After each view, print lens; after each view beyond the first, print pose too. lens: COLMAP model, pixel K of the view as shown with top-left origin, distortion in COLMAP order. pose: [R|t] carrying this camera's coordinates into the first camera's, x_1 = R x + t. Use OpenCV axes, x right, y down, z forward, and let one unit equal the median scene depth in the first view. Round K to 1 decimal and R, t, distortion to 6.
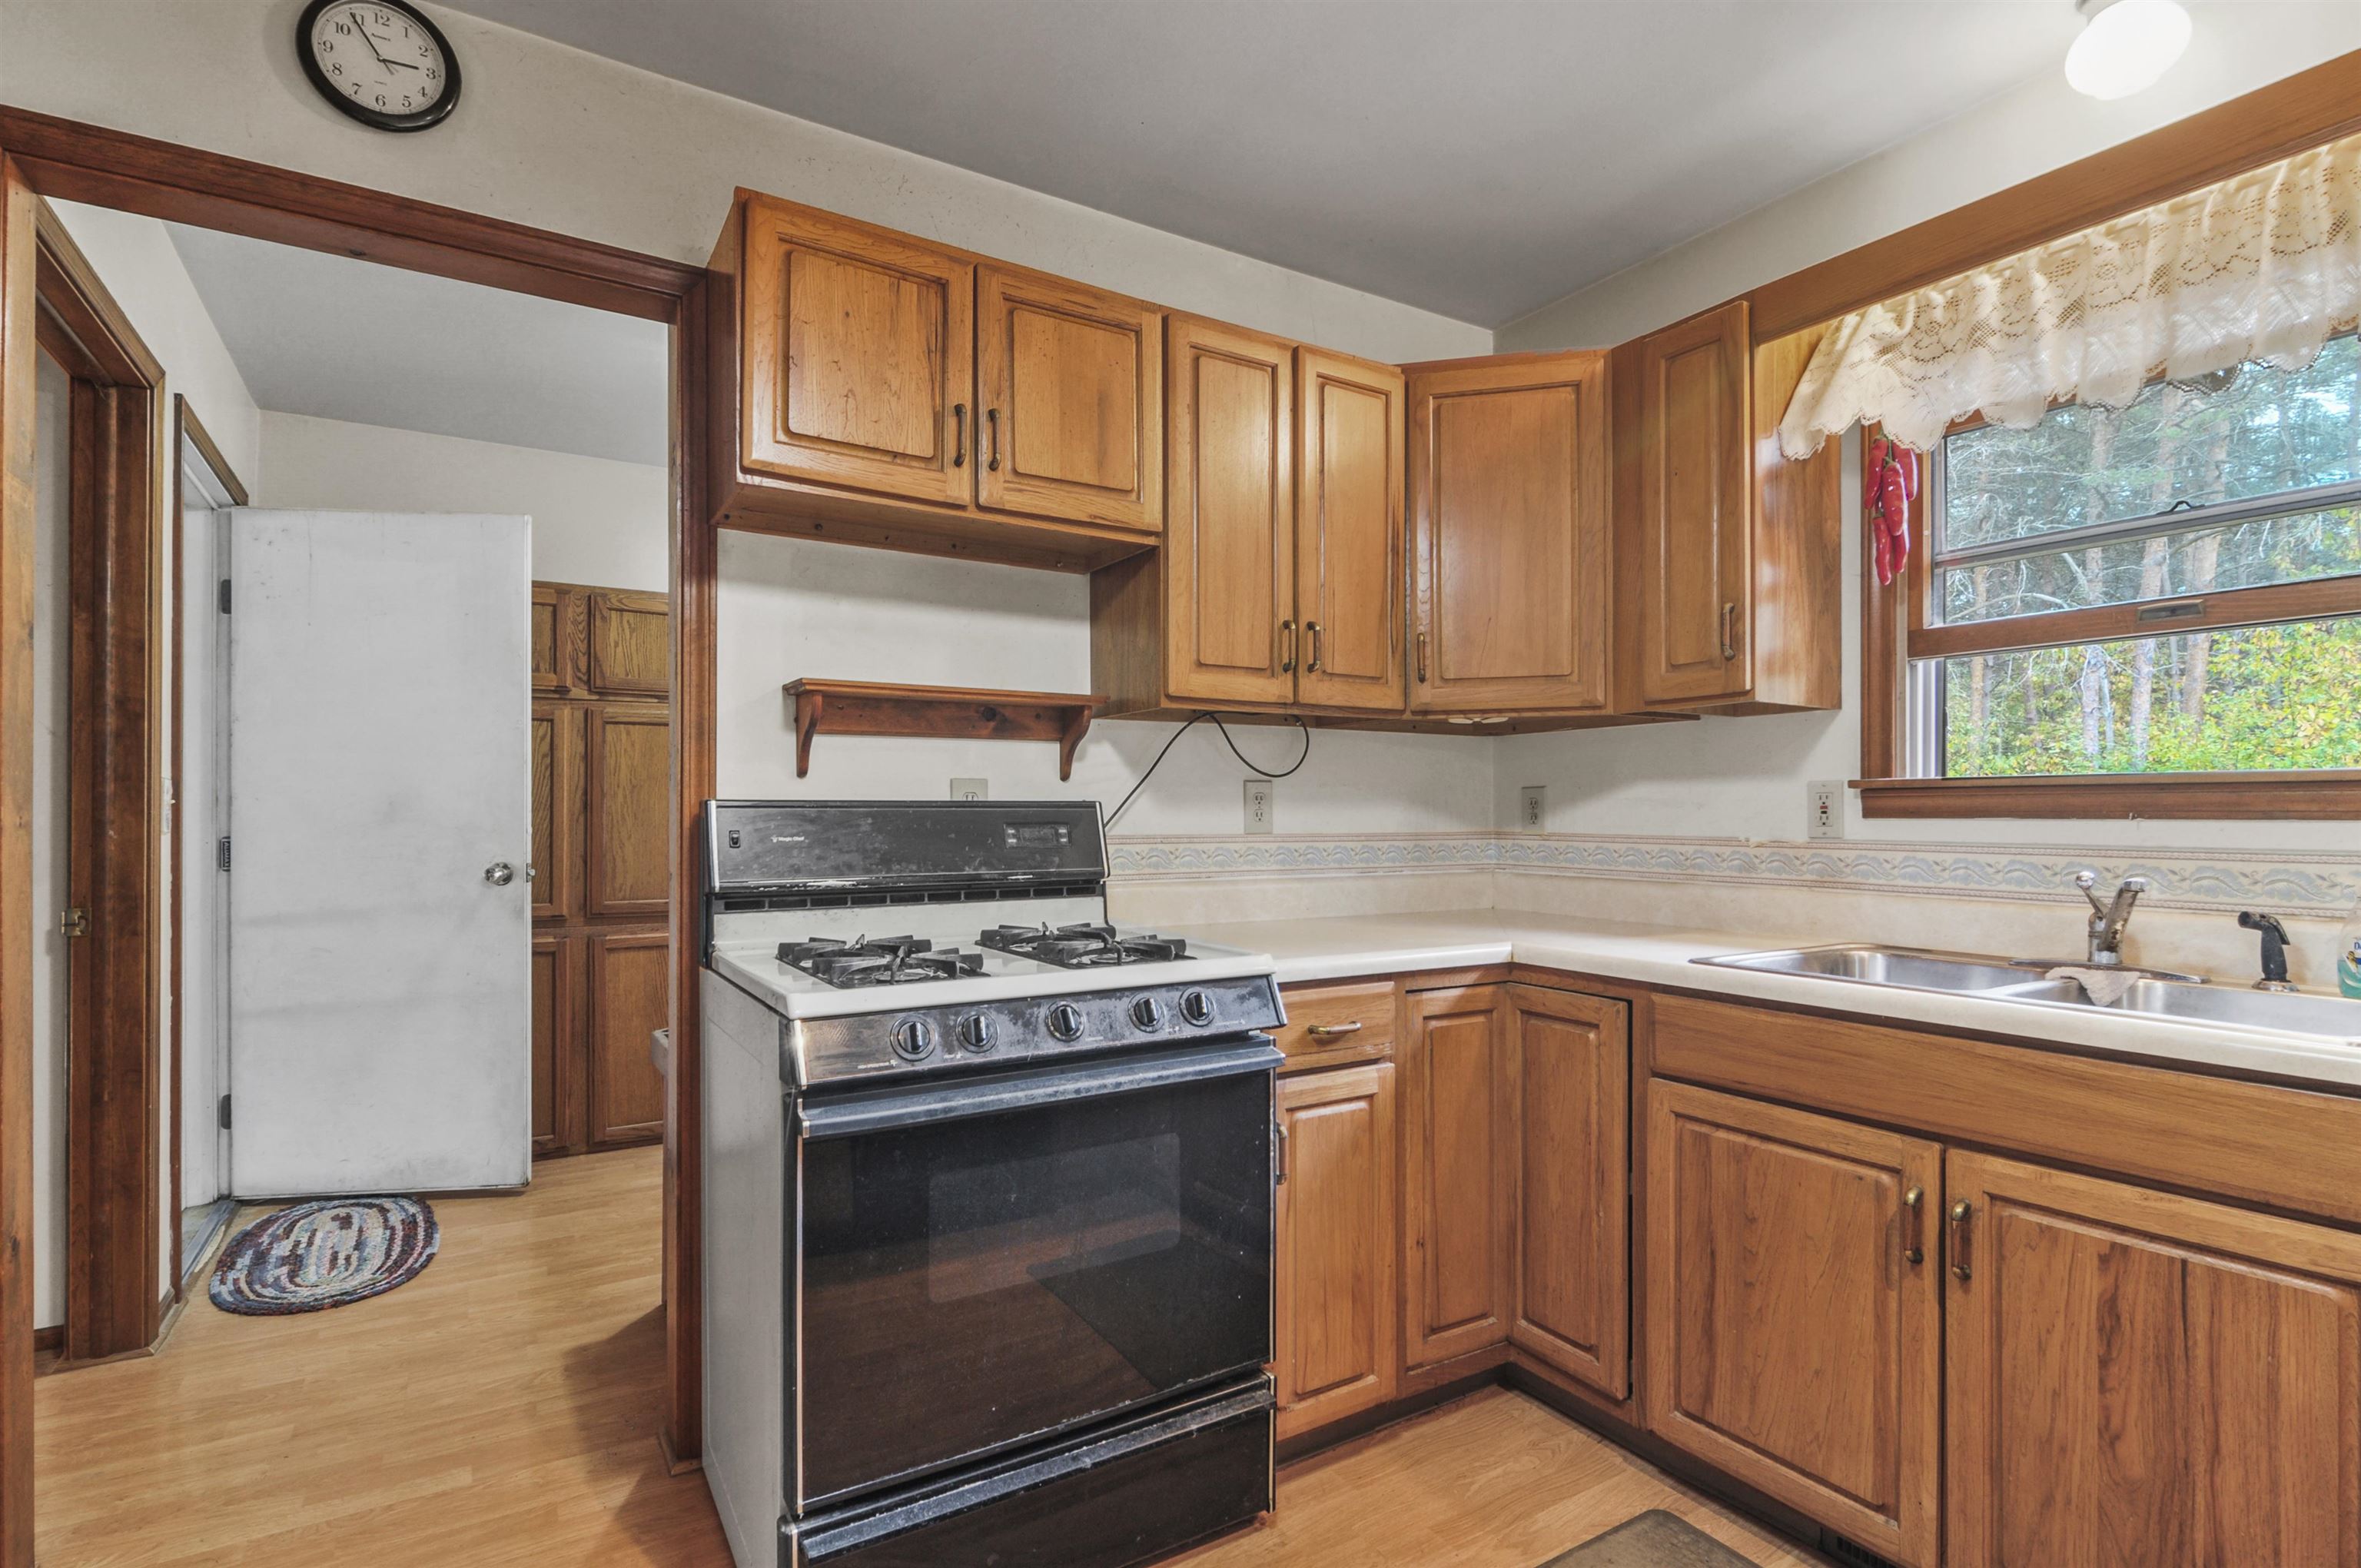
lens RADIAL K [[1138.6, 0, 1172.2], [0, 1138.6, 838.0], [0, 0, 1]] dist [0.009525, -0.010239]
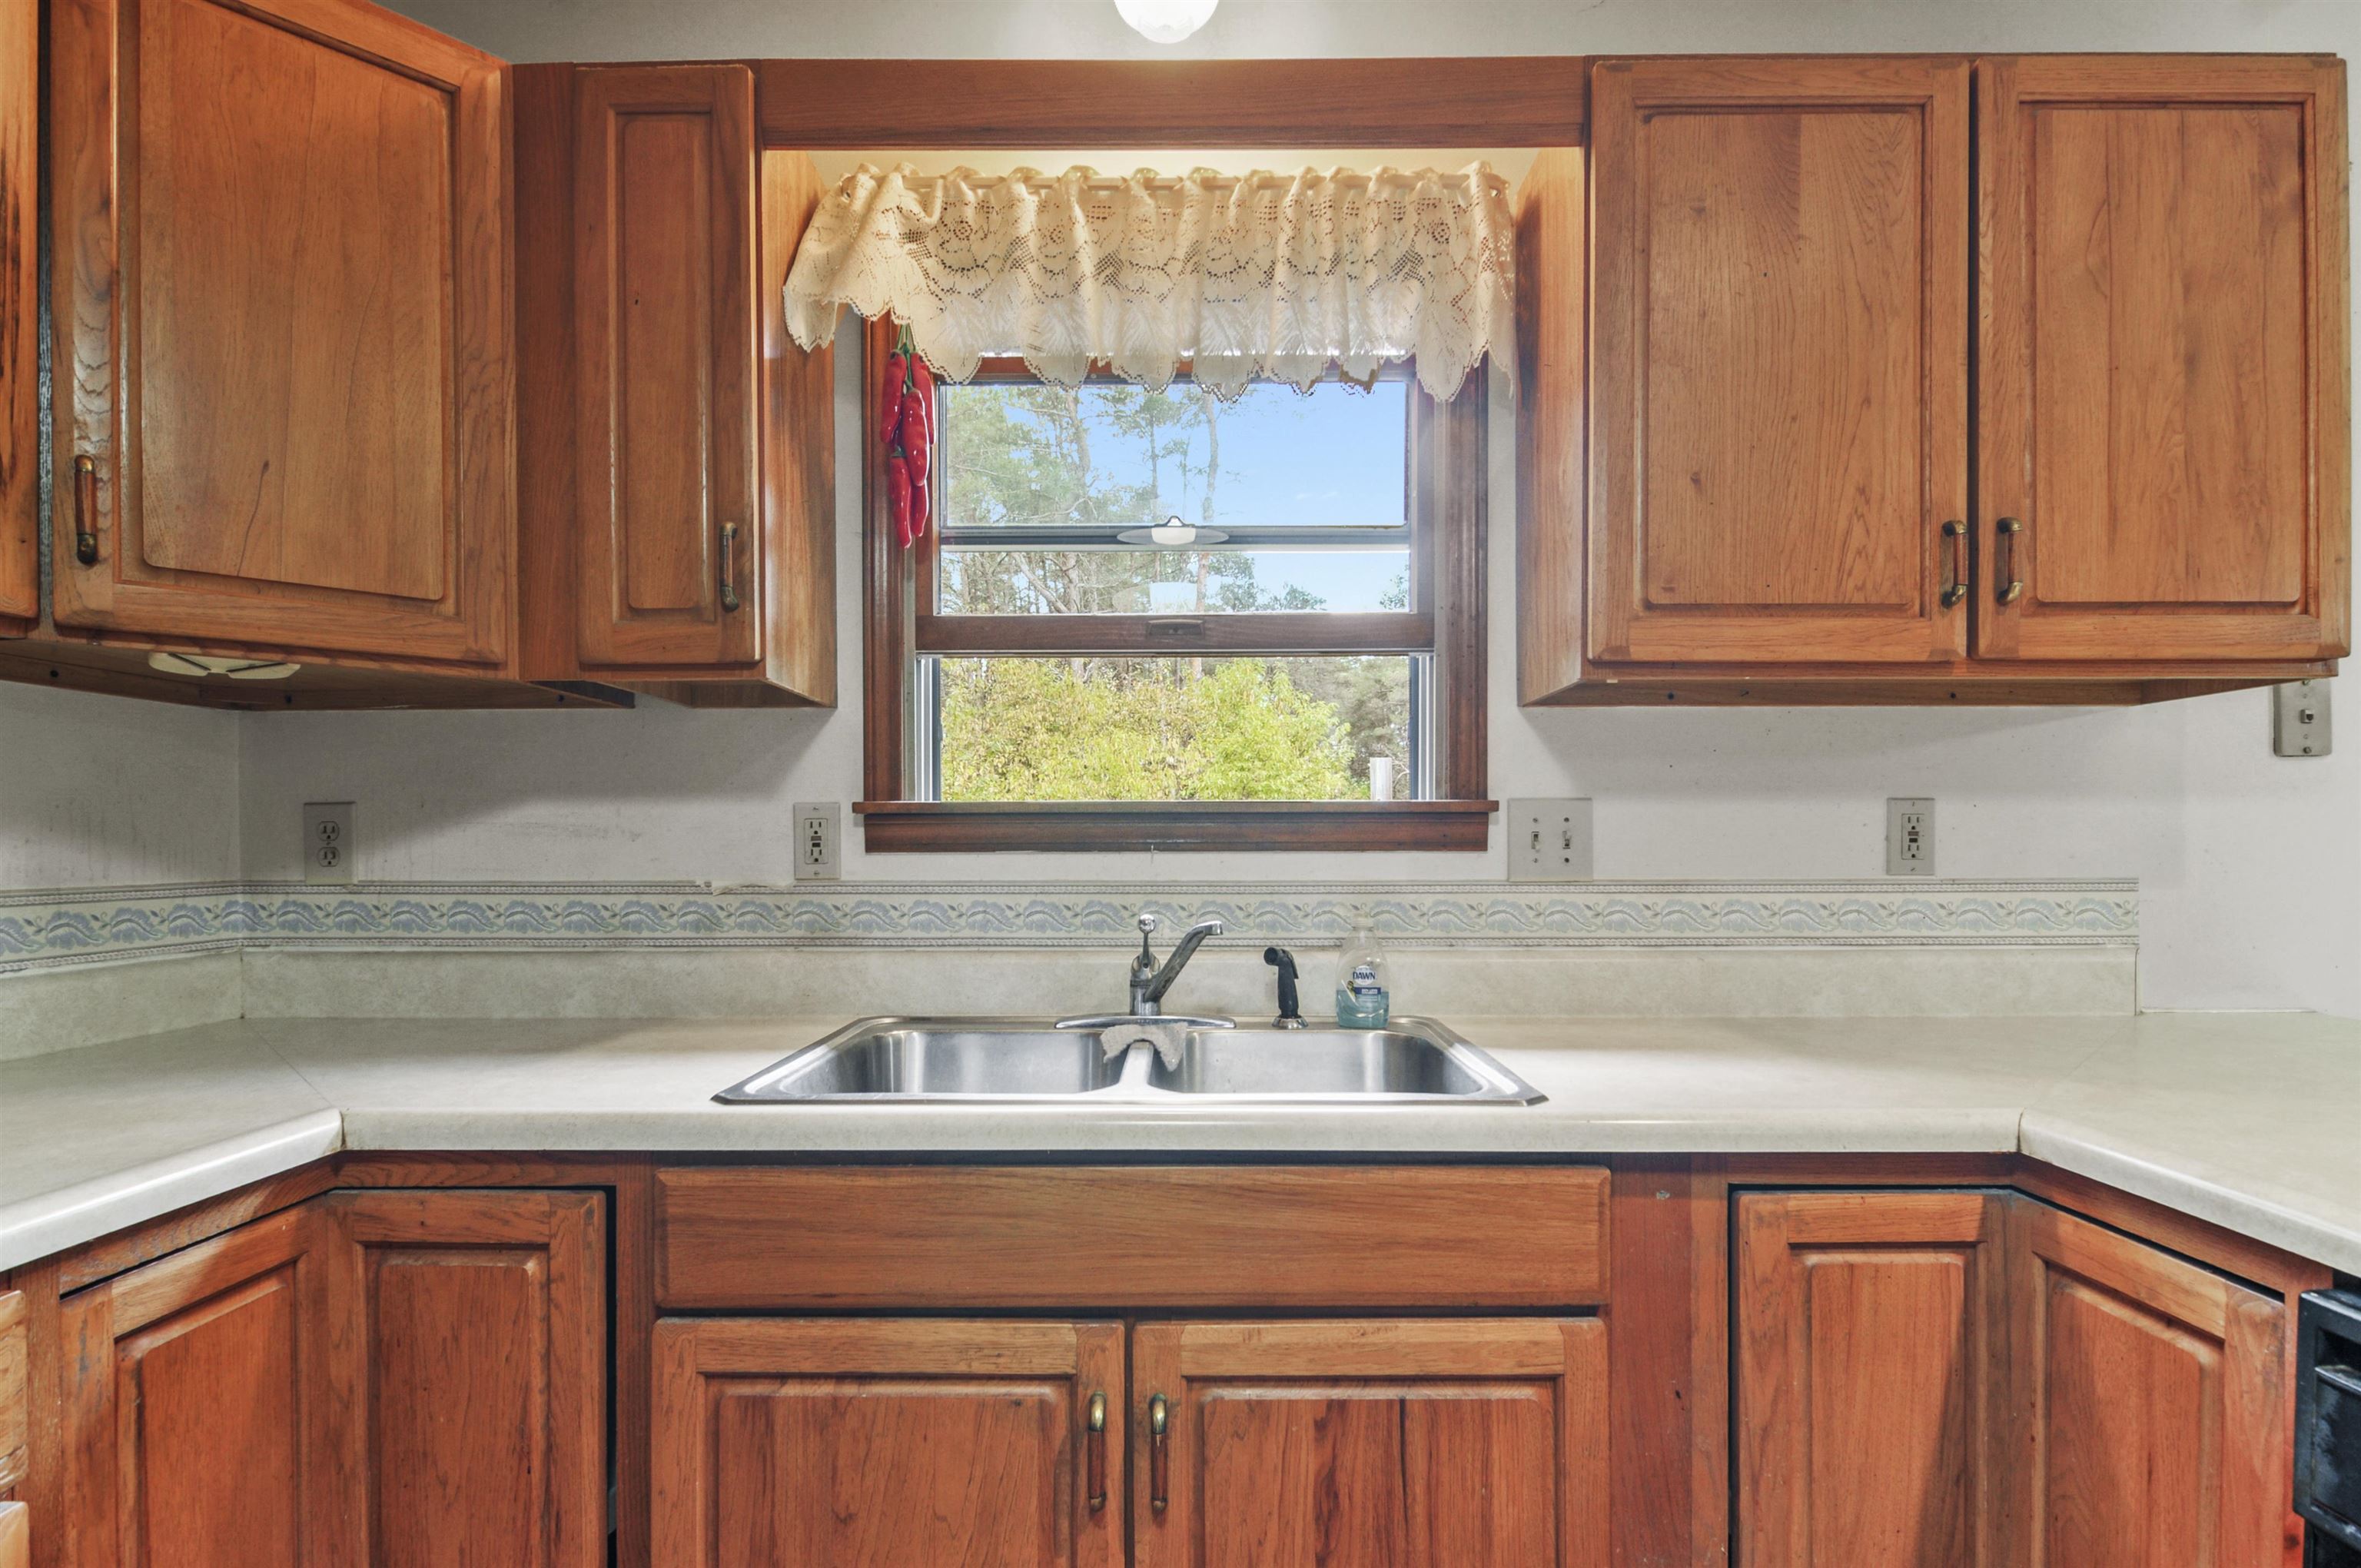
lens RADIAL K [[1138.6, 0, 1172.2], [0, 1138.6, 838.0], [0, 0, 1]] dist [0.009525, -0.010239]
pose [[0.535808, 0.001743, 0.844338, 0.076510], [0.021511, 0.999645, -0.015715, -0.011492], [-0.844066, 0.026582, 0.535580, 0.447626]]
